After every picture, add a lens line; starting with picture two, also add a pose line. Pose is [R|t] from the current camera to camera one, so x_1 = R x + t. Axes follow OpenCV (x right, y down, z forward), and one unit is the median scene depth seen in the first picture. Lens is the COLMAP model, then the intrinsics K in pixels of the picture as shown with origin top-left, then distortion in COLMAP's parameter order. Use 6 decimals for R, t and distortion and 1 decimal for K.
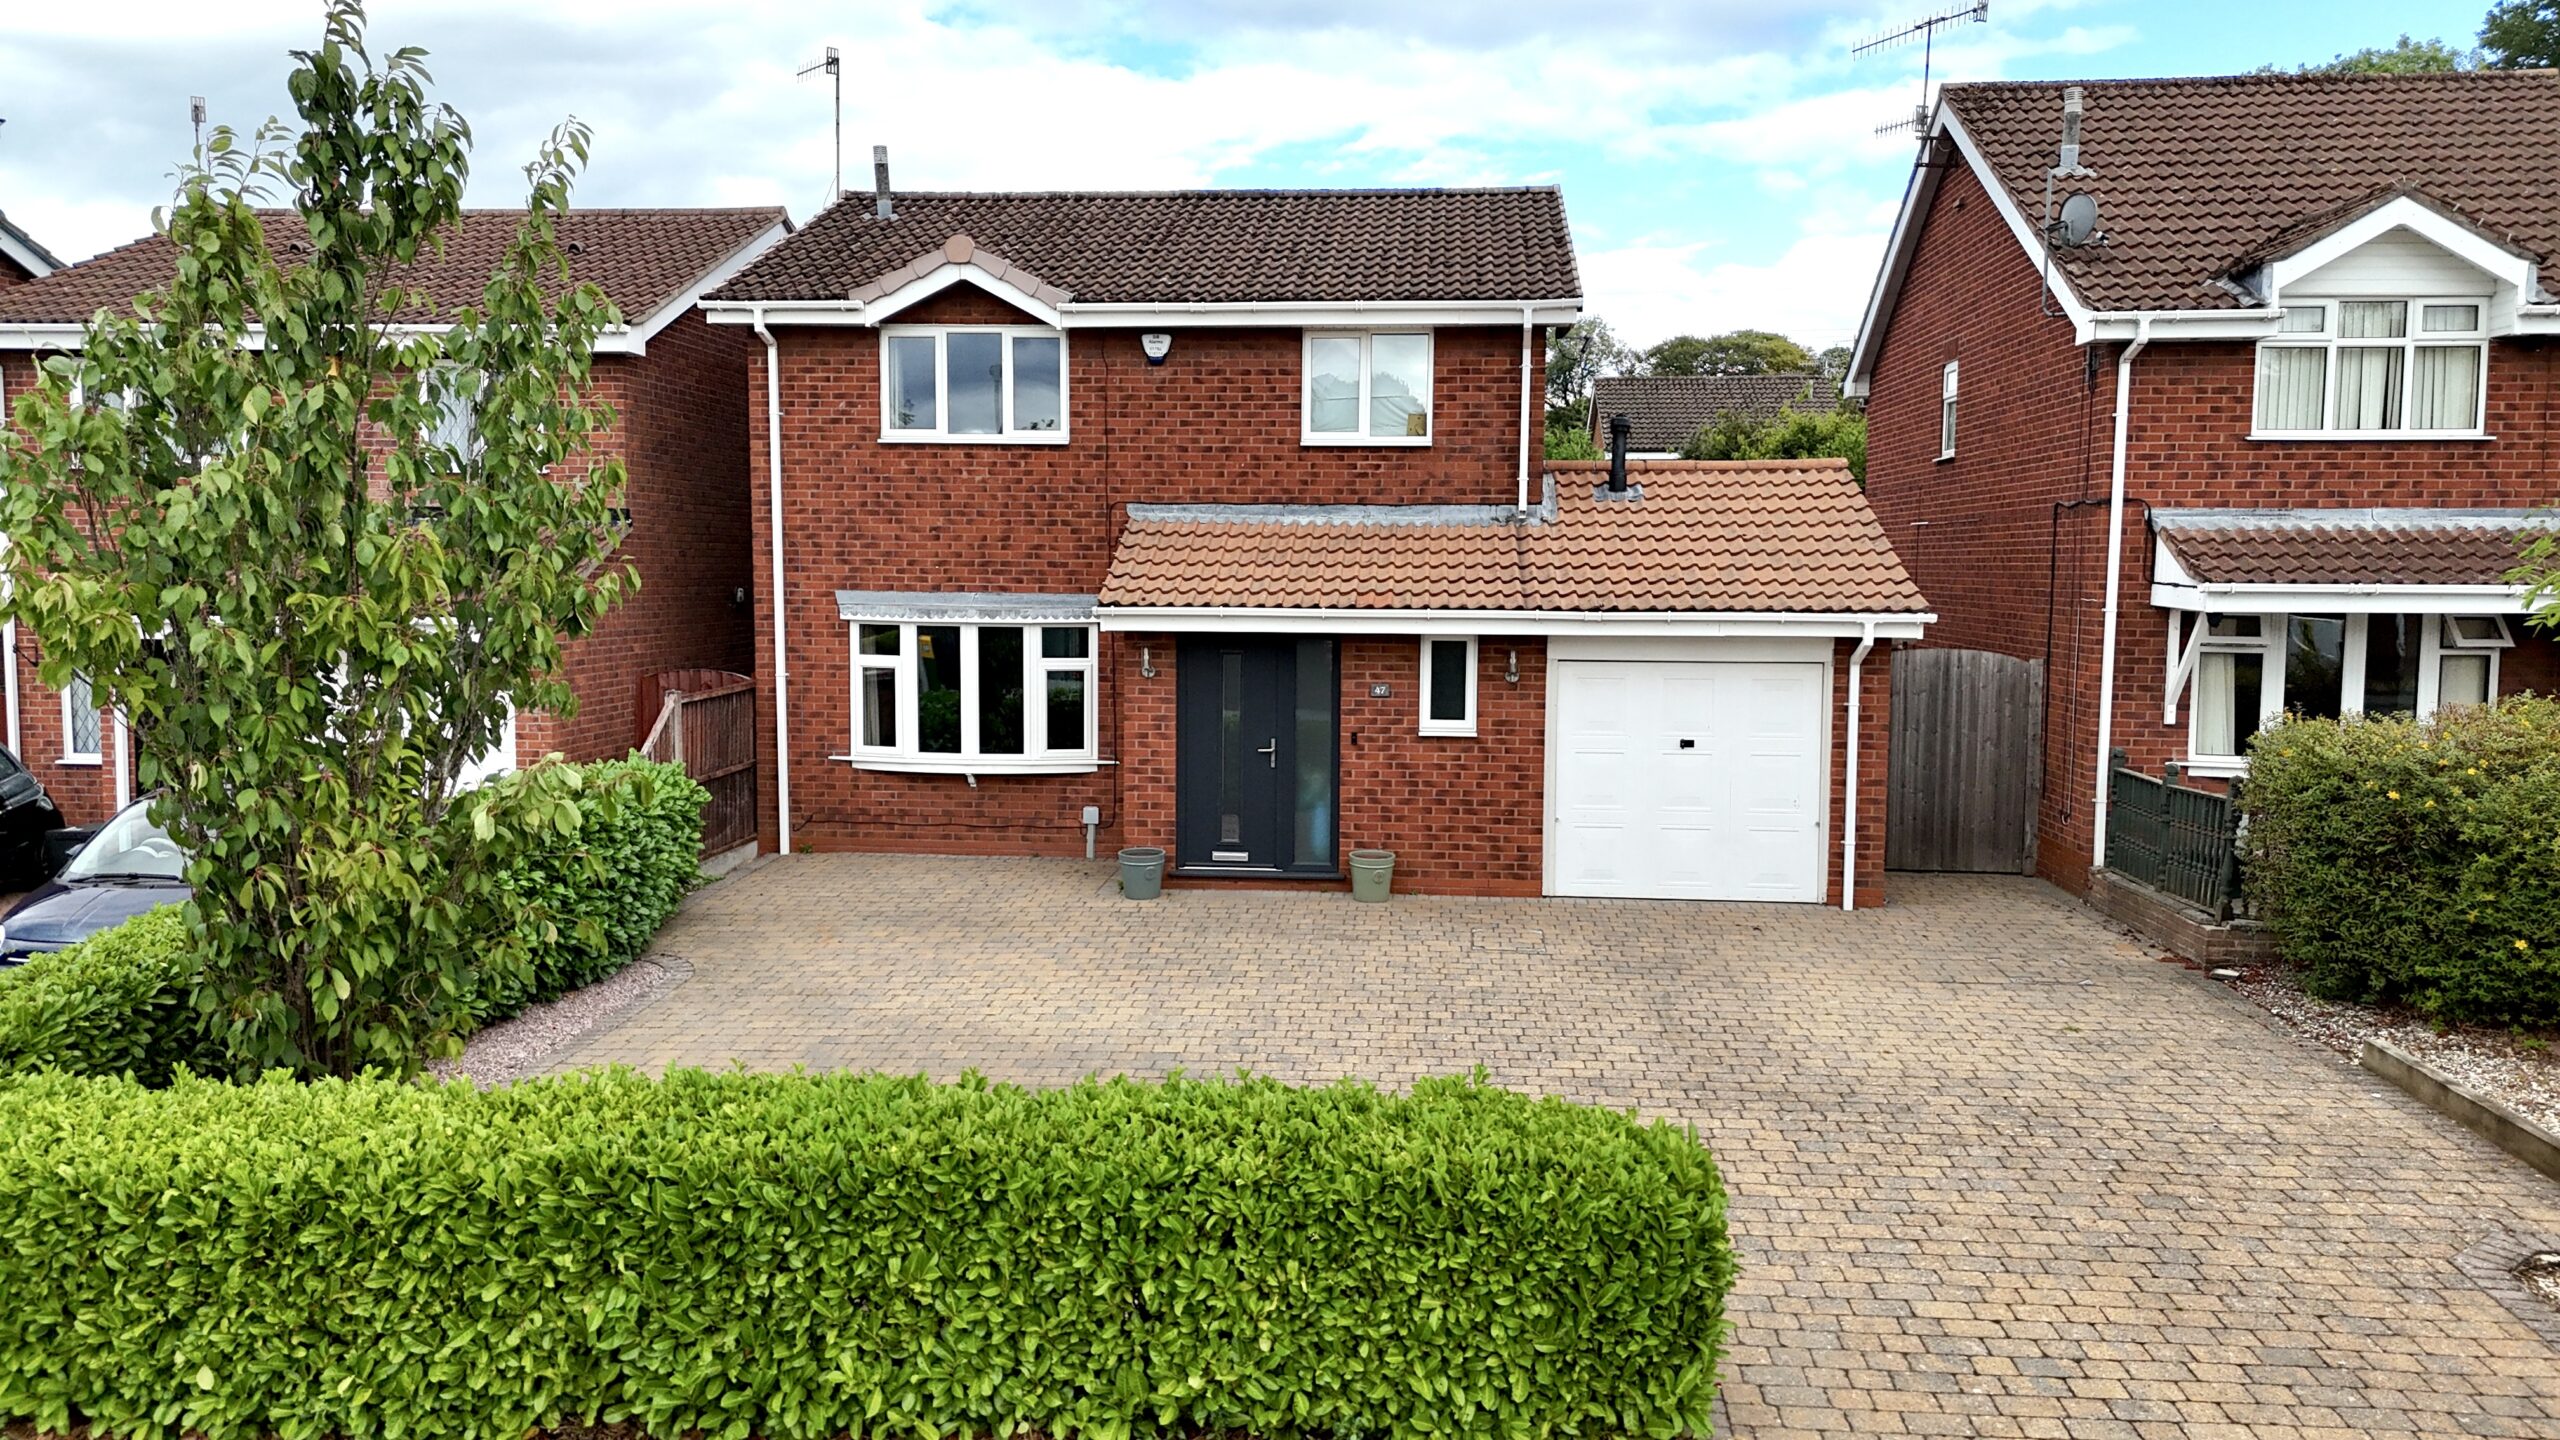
lens RADIAL K [[1873.0, 0, 1267.9], [0, 1873.0, 714.1], [0, 0, 1]] dist [0.100106, -0.103809]
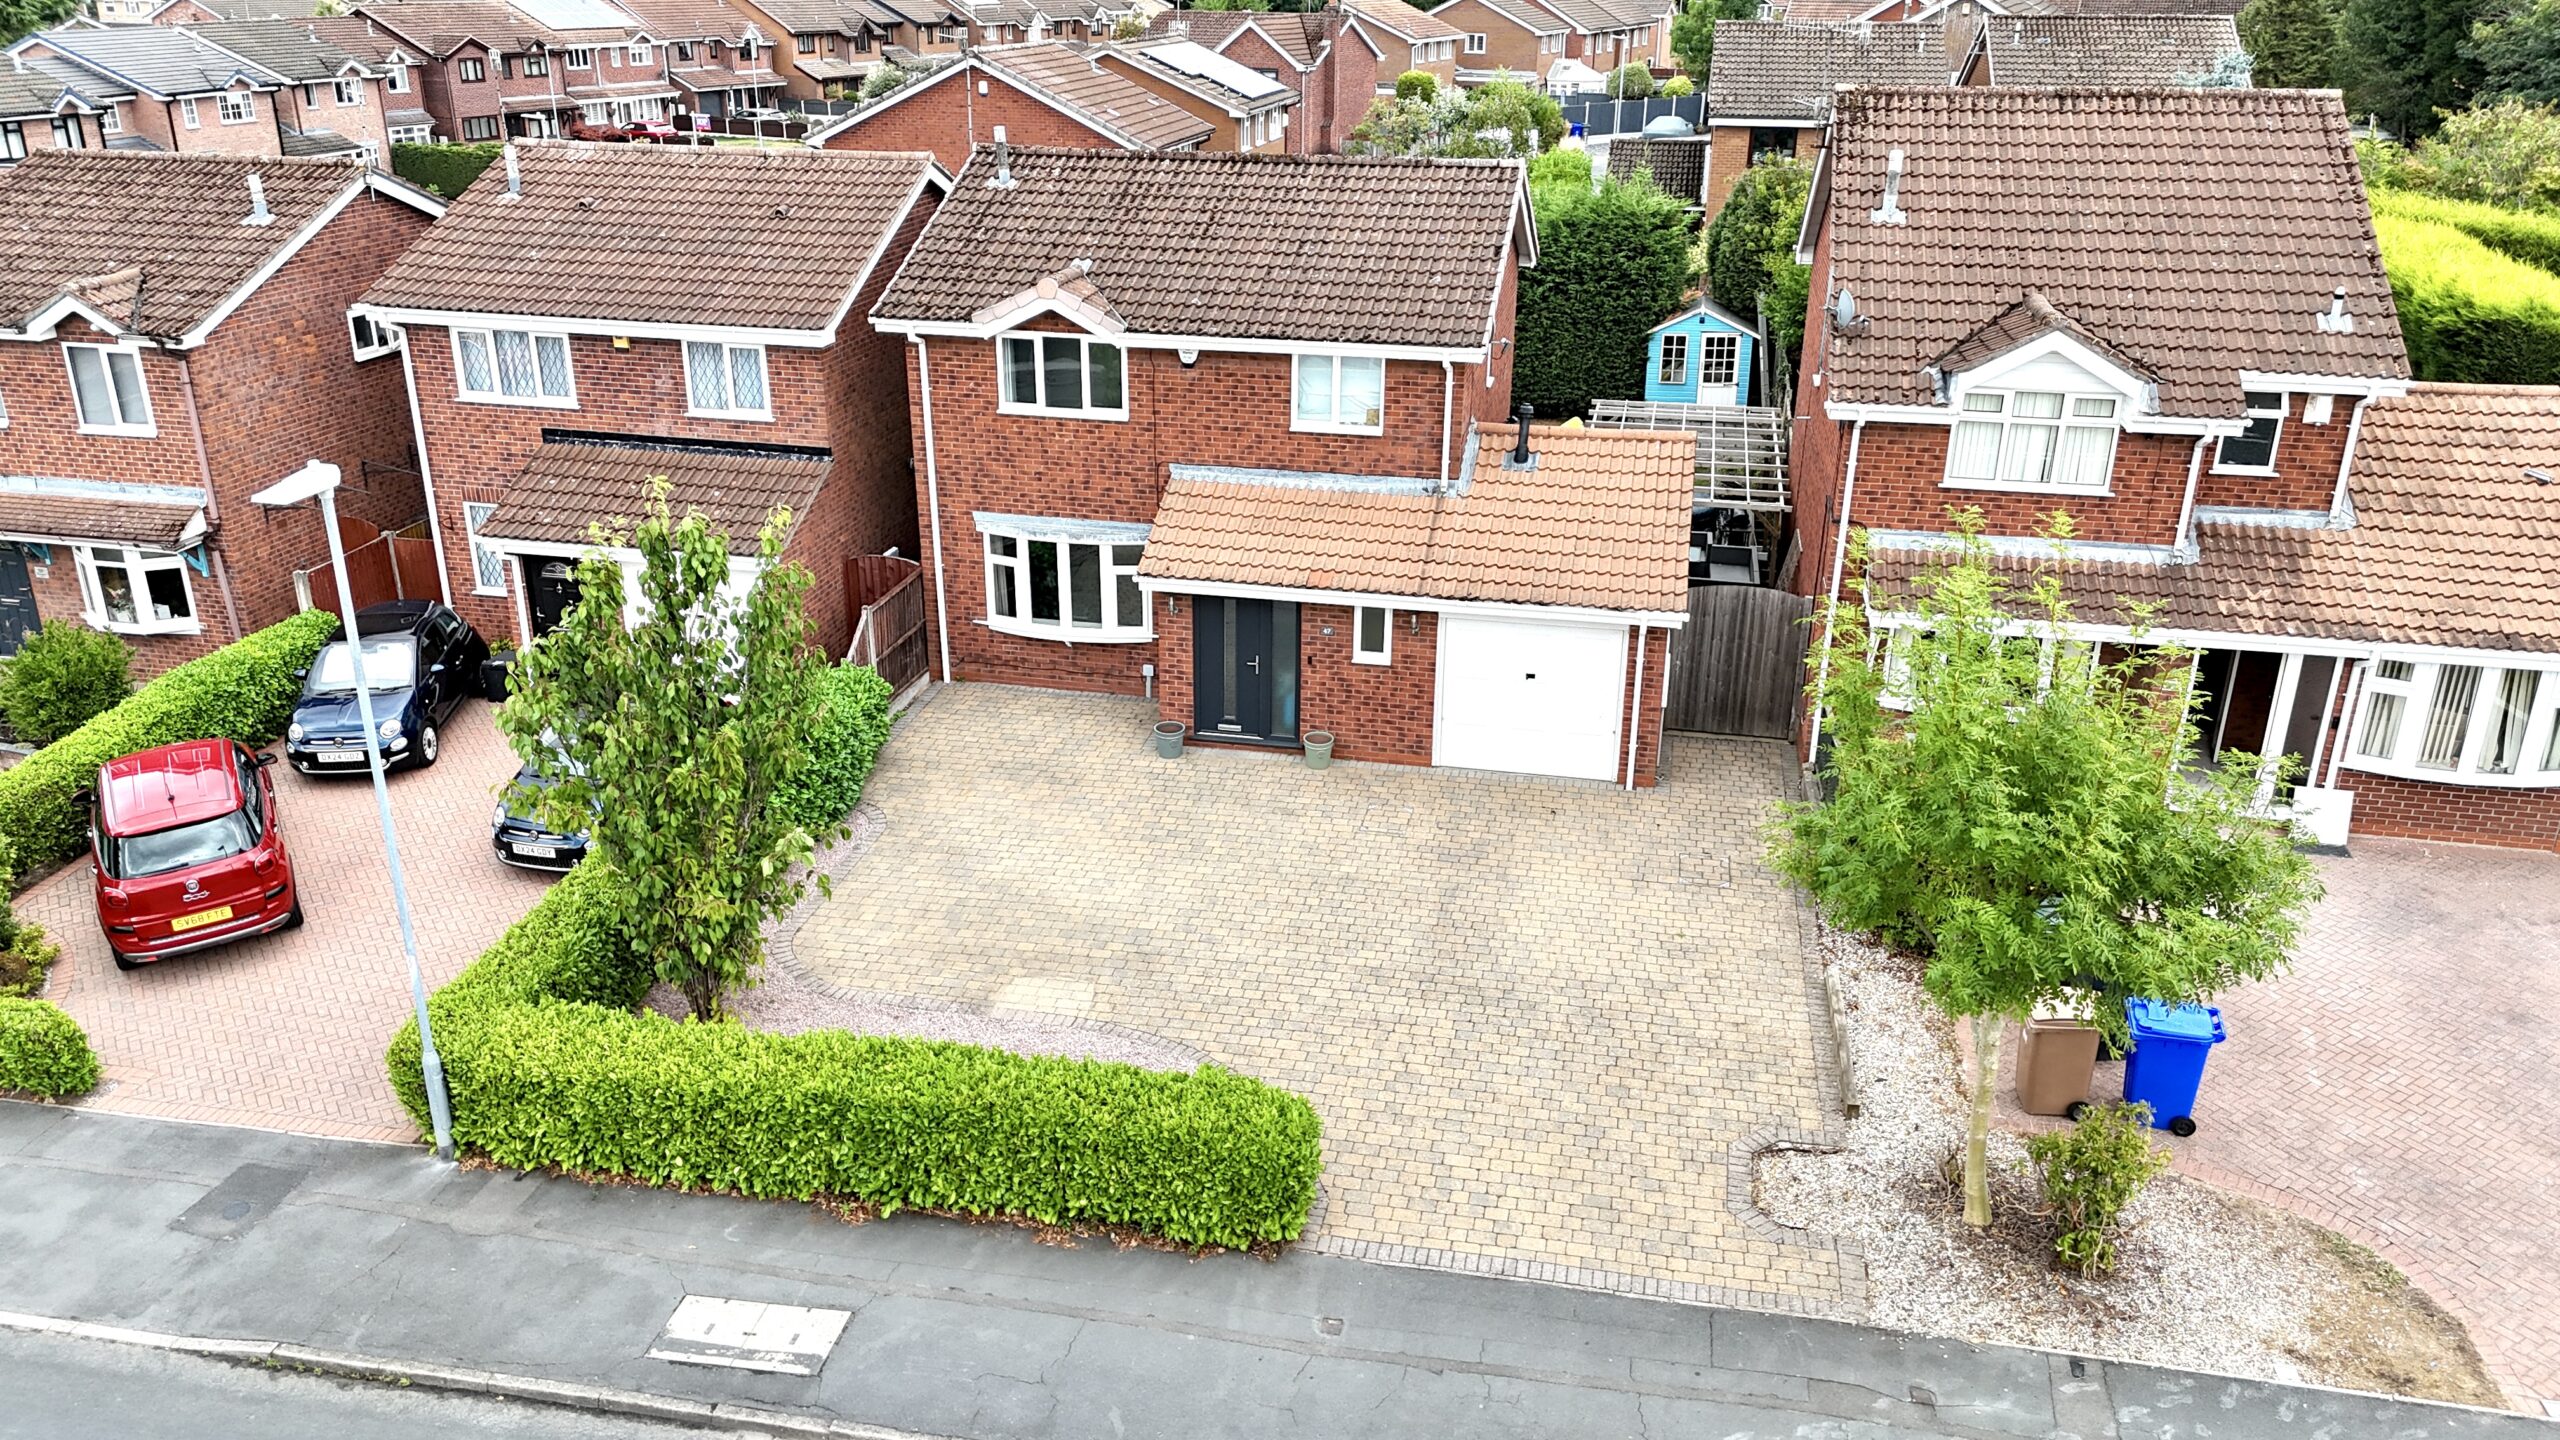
lens RADIAL K [[1873.0, 0, 1267.9], [0, 1873.0, 714.1], [0, 0, 1]] dist [0.100106, -0.103809]
pose [[0.993213, 0.043031, -0.108060, 0.169223], [-0.008594, 0.953659, 0.300768, -0.379253], [0.115994, -0.297797, 0.947556, -0.413283]]
